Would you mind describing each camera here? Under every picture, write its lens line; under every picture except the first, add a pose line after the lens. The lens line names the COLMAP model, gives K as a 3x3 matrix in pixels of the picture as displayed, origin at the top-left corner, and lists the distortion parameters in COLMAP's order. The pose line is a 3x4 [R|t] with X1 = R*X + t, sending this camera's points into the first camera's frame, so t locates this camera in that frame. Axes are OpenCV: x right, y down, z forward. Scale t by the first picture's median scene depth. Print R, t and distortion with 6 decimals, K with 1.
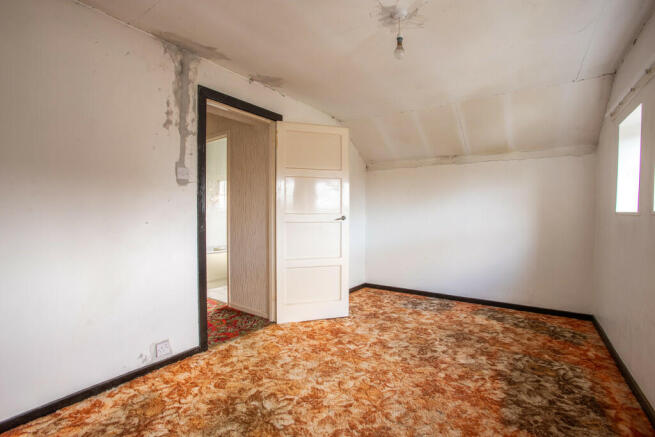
lens RADIAL K [[300.5, 0, 321.2], [0, 300.5, 220.3], [0, 0, 1]] dist [-0.050311, 0.021957]
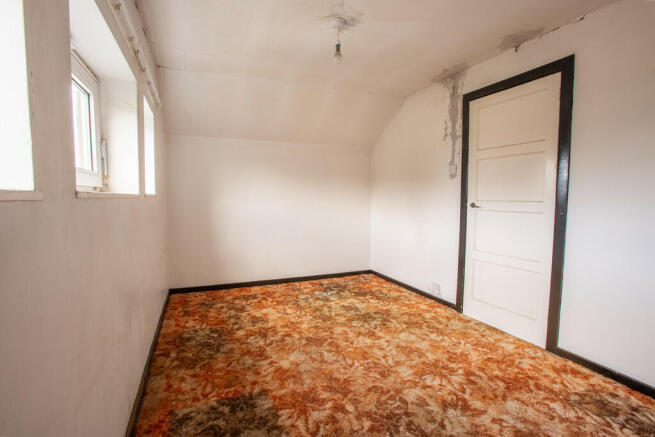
lens RADIAL K [[300.5, 0, 325.6], [0, 300.5, 219.1], [0, 0, 1]] dist [-0.050311, 0.021957]
pose [[-0.507801, 0.054110, -0.859774, 1.028804], [-0.032003, 0.996152, 0.081594, -0.026569], [0.860880, 0.068949, -0.504115, 1.239974]]
